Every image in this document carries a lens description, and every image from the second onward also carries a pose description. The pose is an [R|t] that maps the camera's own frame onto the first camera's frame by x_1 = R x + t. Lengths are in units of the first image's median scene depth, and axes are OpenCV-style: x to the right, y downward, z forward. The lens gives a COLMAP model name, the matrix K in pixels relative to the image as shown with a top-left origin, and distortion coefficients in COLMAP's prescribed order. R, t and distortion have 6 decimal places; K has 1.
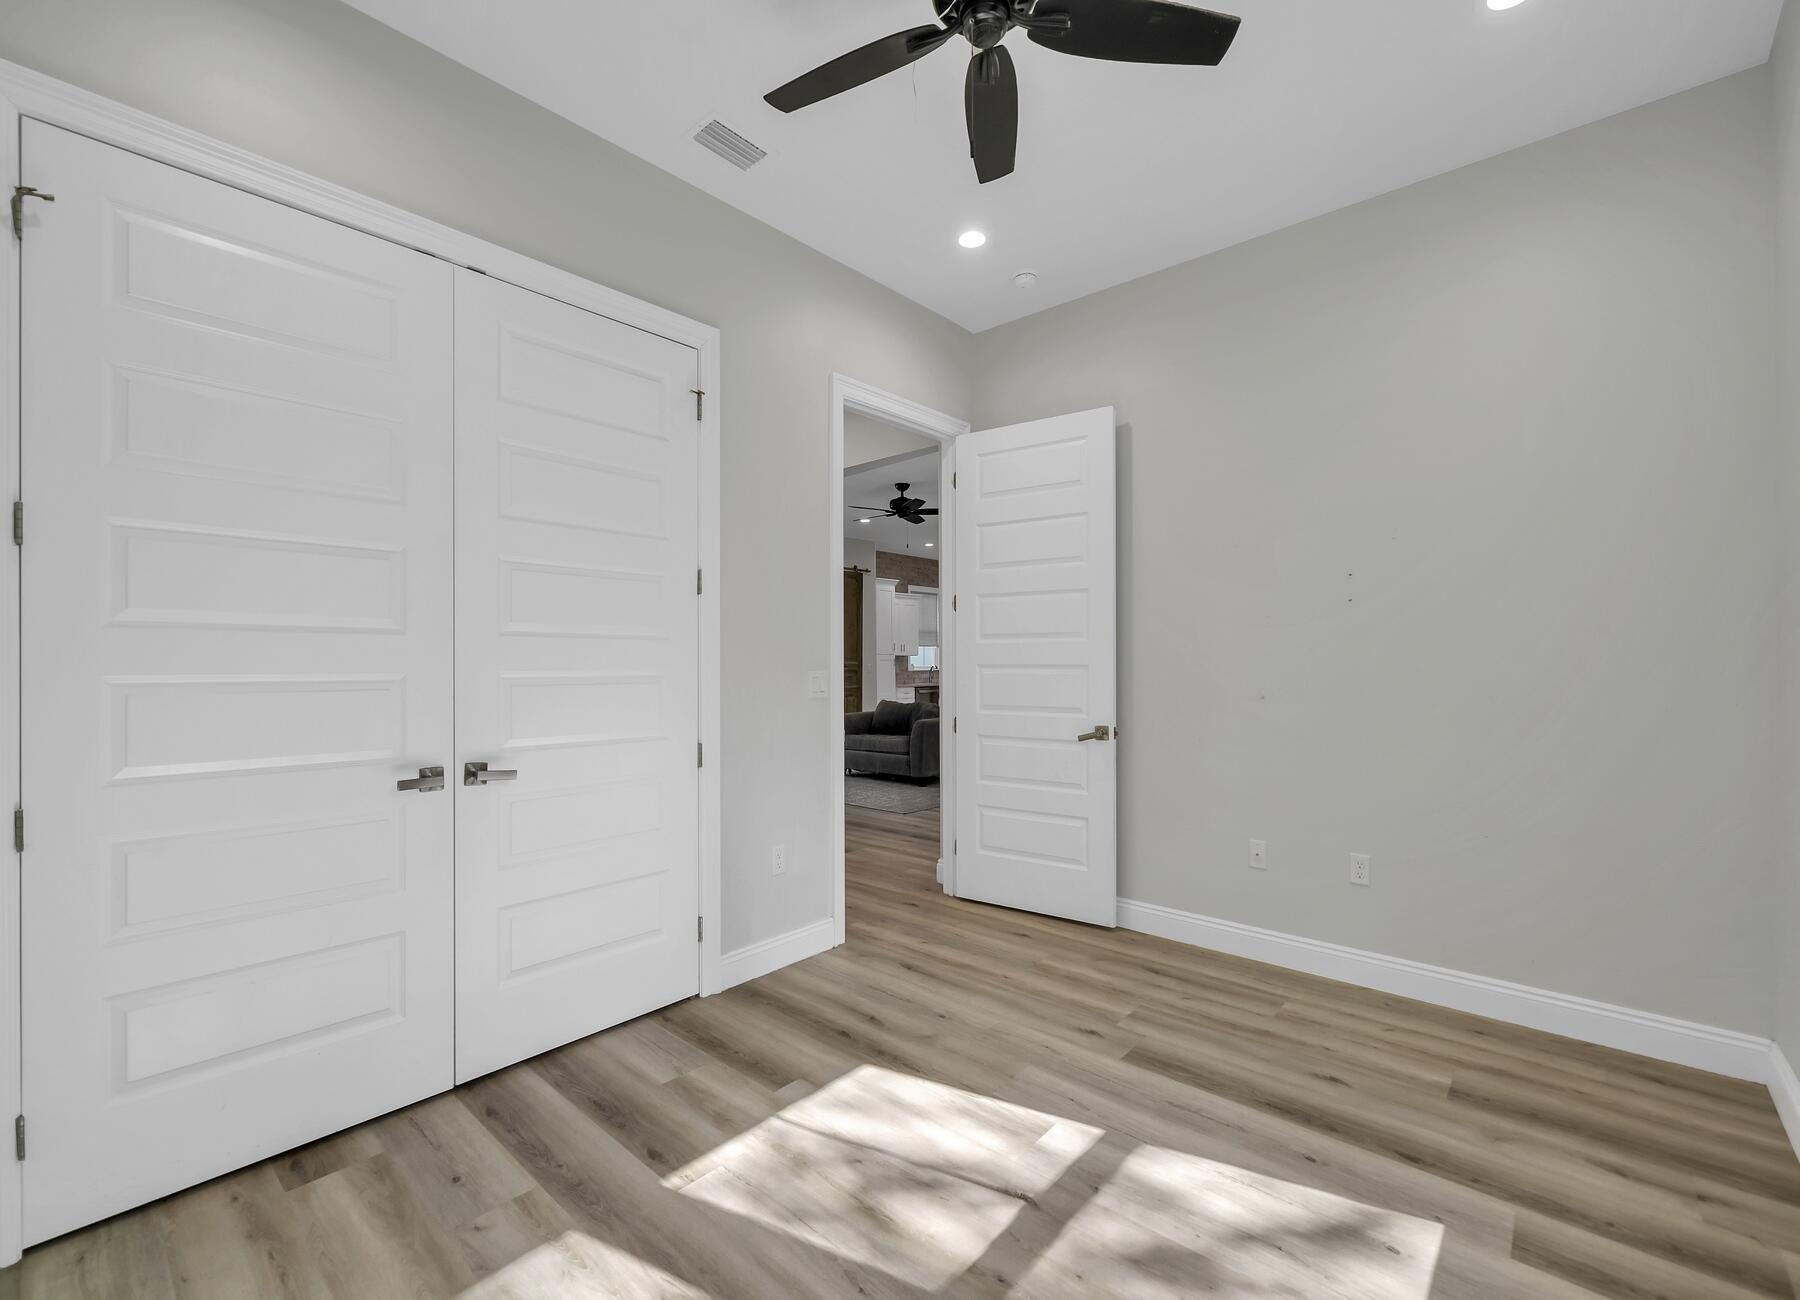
lens RADIAL K [[769.8, 0, 900.1], [0, 769.8, 660.1], [0, 0, 1]] dist [-0.000853, -0.000207]
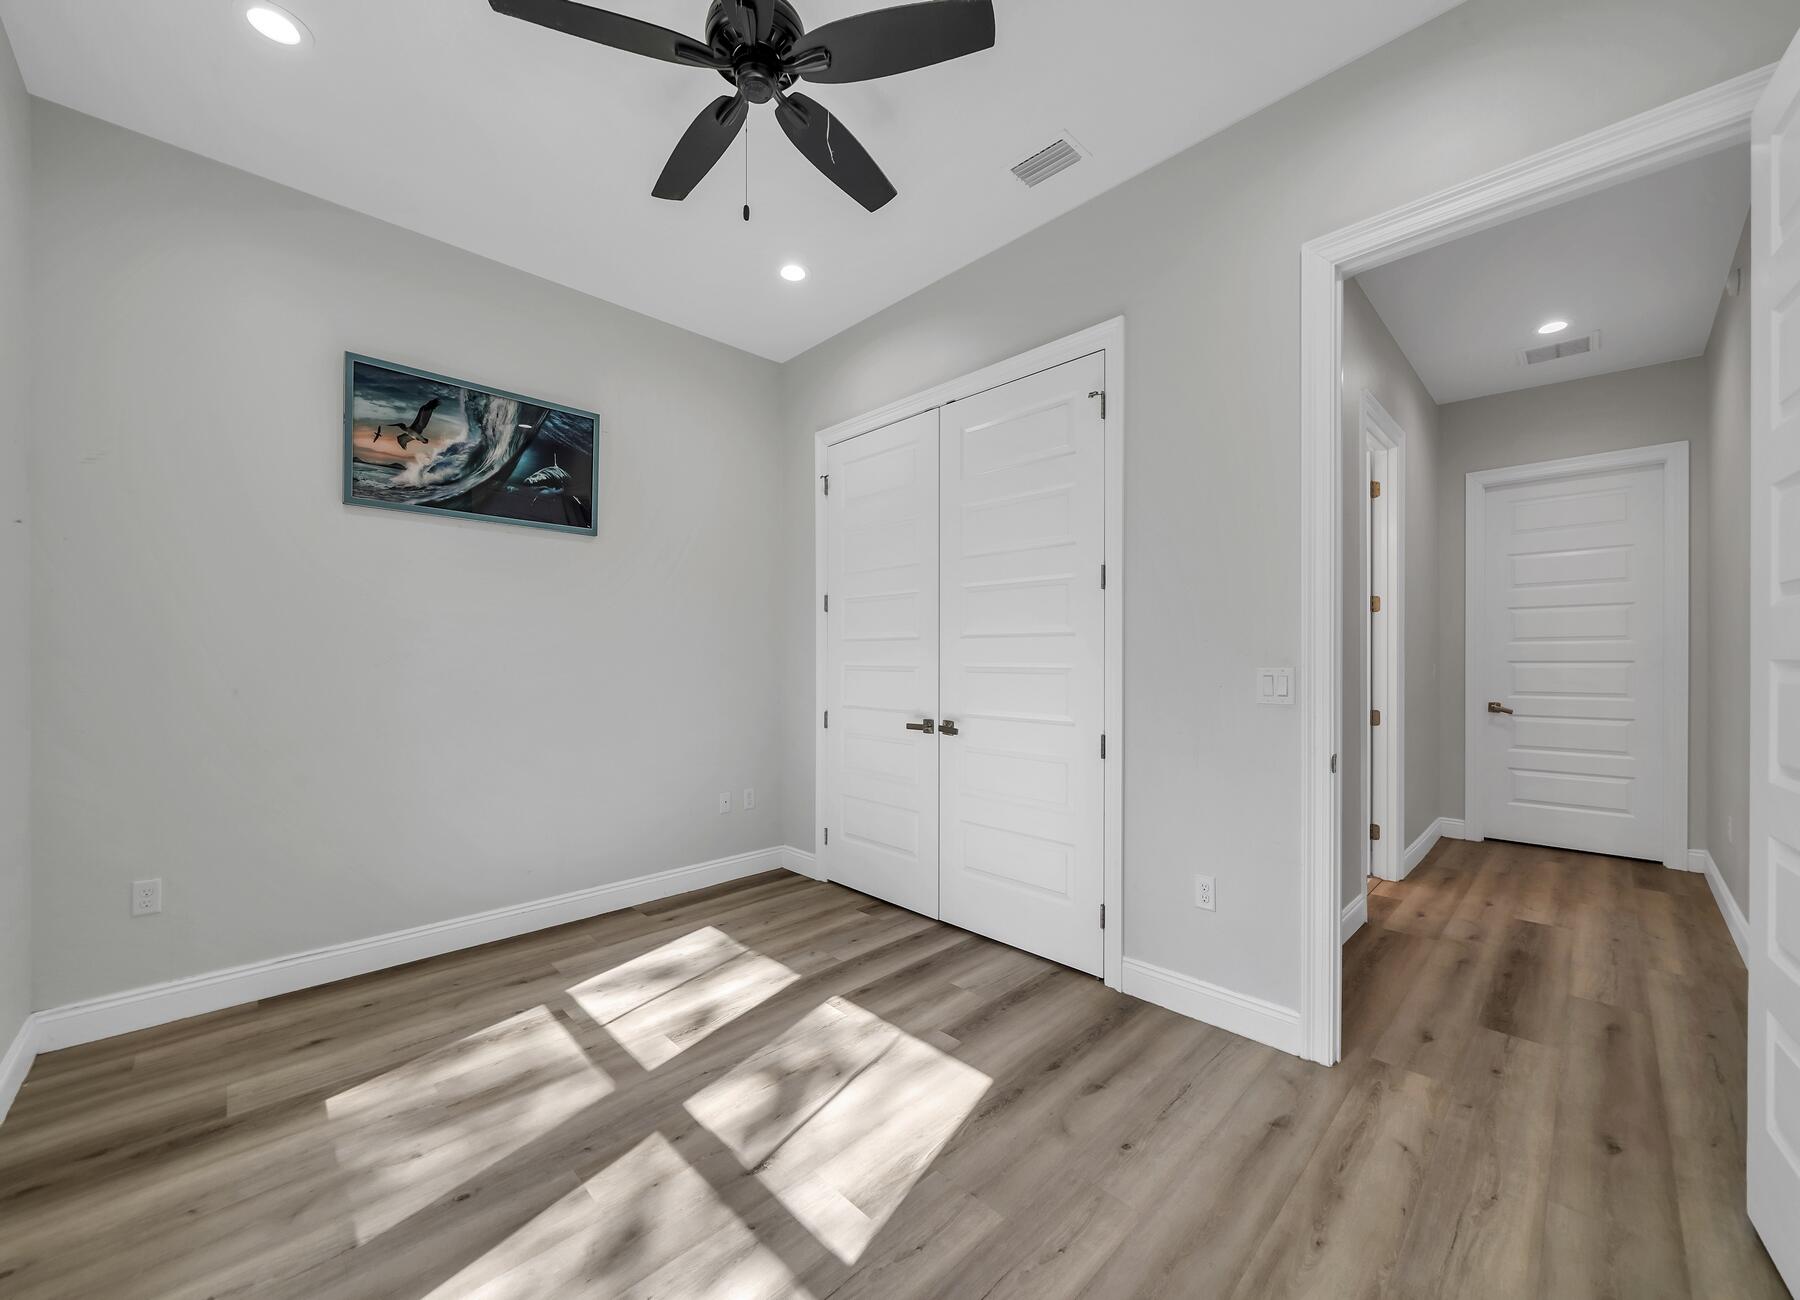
lens RADIAL K [[689.4, 0, 884.7], [0, 689.4, 664.7], [0, 0, 1]] dist [-0.000886, -0.000132]
pose [[-0.079121, 0.008714, -0.996827, 0.824407], [0.000520, 0.999962, 0.008700, 0.007054], [0.996865, 0.000170, -0.079122, 0.954728]]
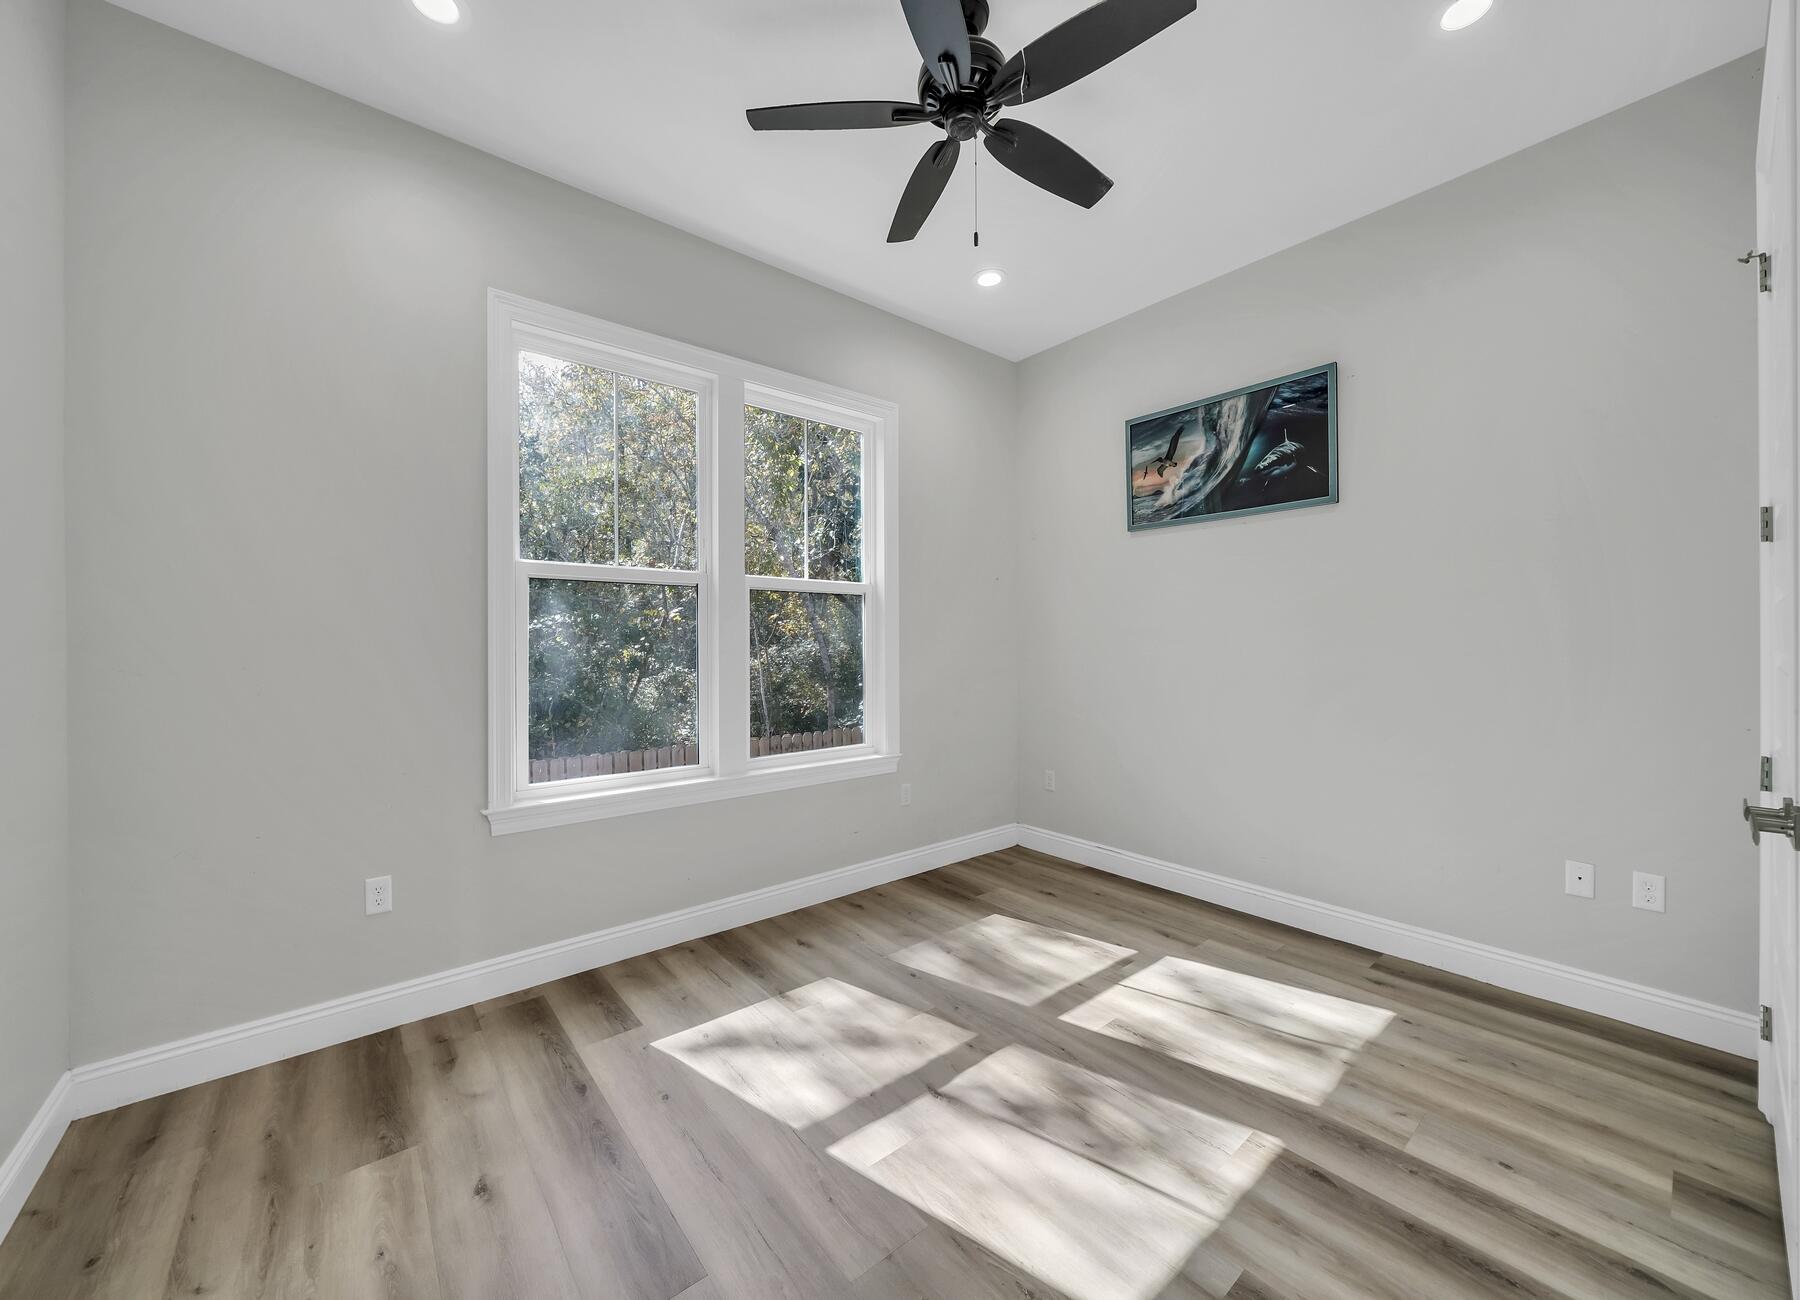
lens RADIAL K [[677.4, 0, 900.0], [0, 677.4, 650.0], [0, 0, 1]] dist [0.000762, 0.000106]
pose [[-0.988345, 0.006870, 0.152073, 0.041126], [0.008130, 0.999938, 0.007669, 0.001659], [-0.152011, 0.008816, -0.988339, 1.567477]]
